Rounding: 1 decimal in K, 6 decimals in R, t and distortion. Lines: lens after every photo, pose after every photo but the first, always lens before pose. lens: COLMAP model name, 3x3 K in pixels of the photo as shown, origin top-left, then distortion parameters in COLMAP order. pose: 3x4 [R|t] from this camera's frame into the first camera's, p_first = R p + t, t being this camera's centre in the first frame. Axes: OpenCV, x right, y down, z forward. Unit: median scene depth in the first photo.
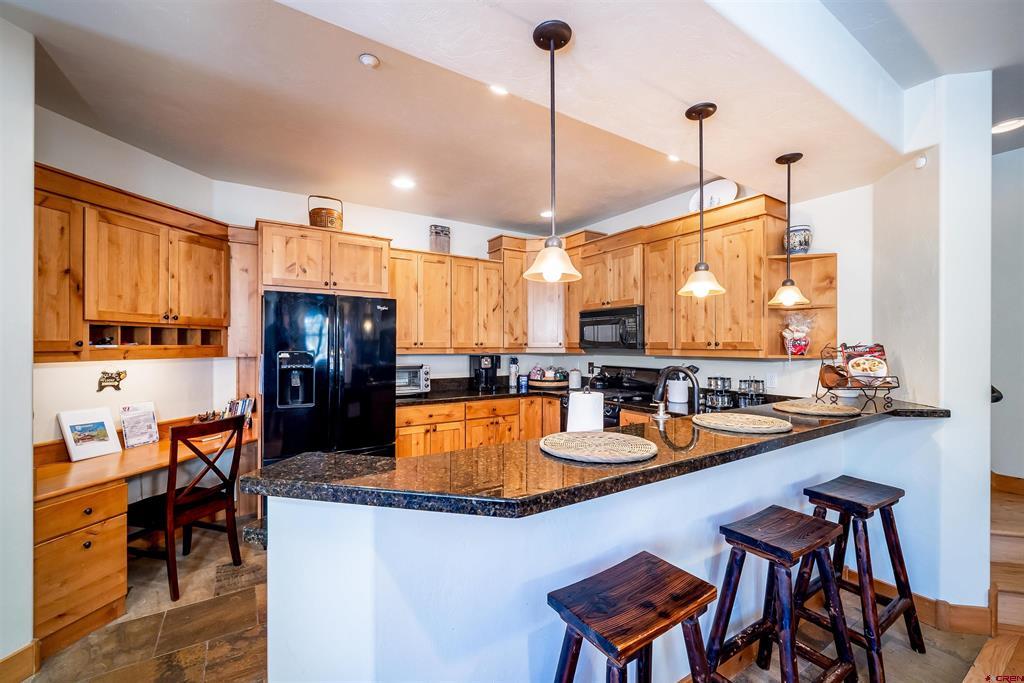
lens RADIAL K [[404.7, 0, 508.0], [0, 404.7, 341.9], [0, 0, 1]] dist [-0.000961, -0.000561]
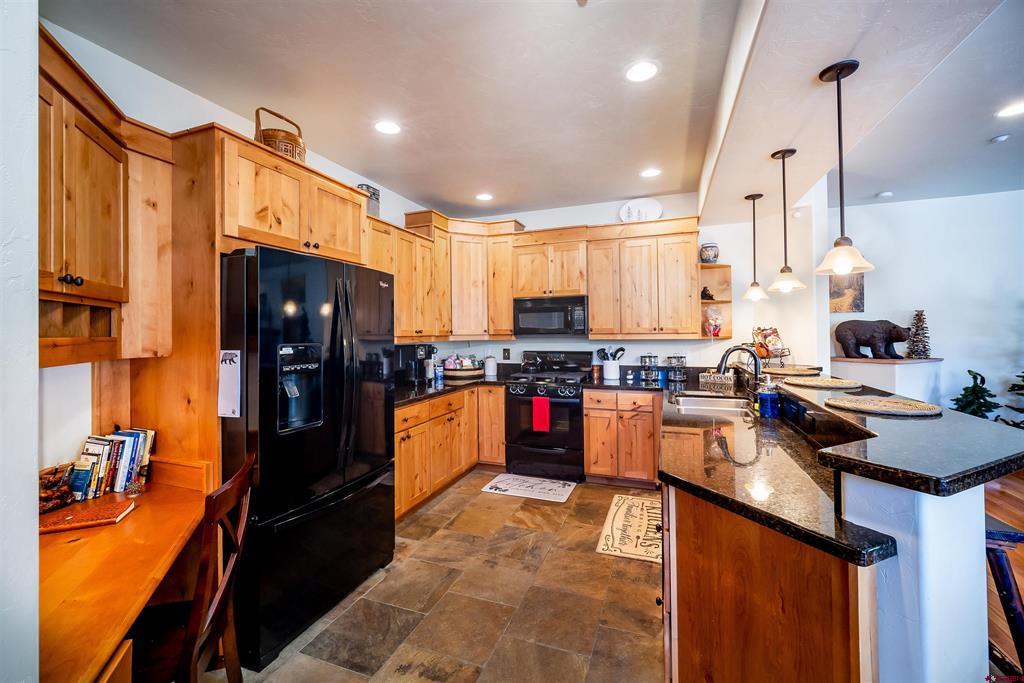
lens RADIAL K [[404.7, 0, 492.3], [0, 404.7, 328.9], [0, 0, 1]] dist [-0.000961, -0.000561]
pose [[0.813954, -0.006045, 0.580898, -0.534649], [0.009135, 0.999955, -0.002394, 0.002768], [-0.580858, 0.007255, 0.813973, 0.237632]]
